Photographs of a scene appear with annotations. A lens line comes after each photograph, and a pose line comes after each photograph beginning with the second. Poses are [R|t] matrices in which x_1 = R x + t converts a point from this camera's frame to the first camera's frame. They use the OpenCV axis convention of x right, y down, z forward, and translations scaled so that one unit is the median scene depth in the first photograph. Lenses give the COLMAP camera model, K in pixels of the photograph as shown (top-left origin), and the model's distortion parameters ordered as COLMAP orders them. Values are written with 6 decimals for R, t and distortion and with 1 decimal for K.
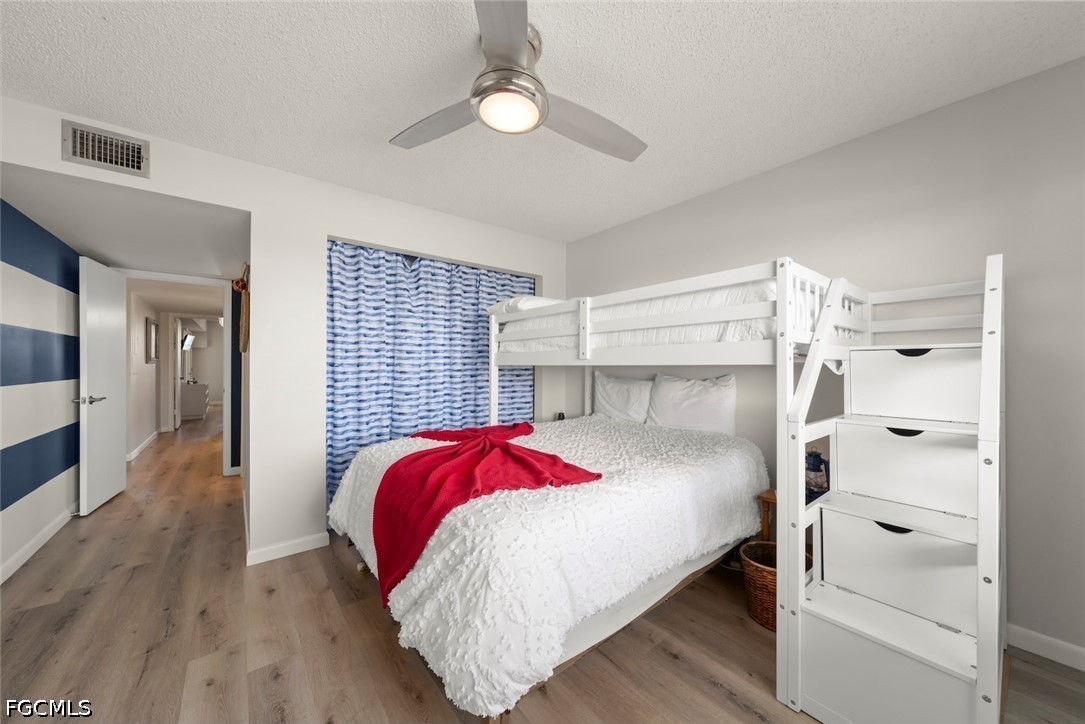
lens RADIAL K [[388.6, 0, 533.8], [0, 388.6, 364.8], [0, 0, 1]] dist [-0.002517, -0.000040]
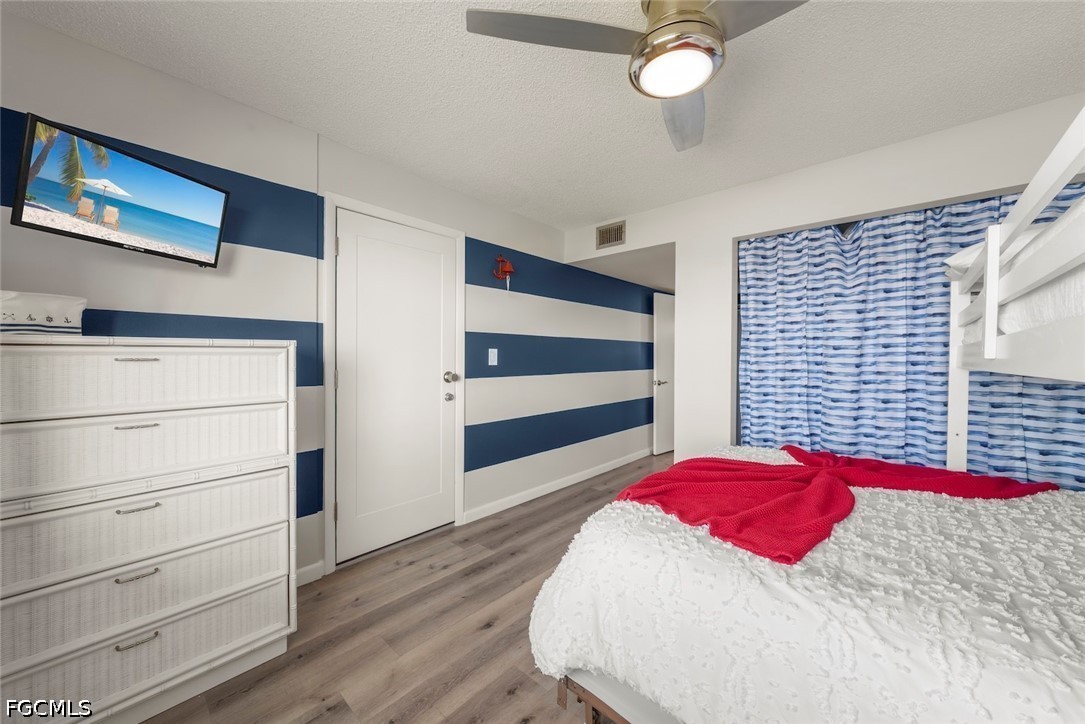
lens RADIAL K [[388.6, 0, 538.0], [0, 388.6, 361.2], [0, 0, 1]] dist [-0.002517, -0.000040]
pose [[0.158965, 0.009271, -0.987241, 0.360067], [-0.006939, 0.999942, 0.008273, -0.007397], [0.987260, 0.005535, 0.159020, 0.276515]]
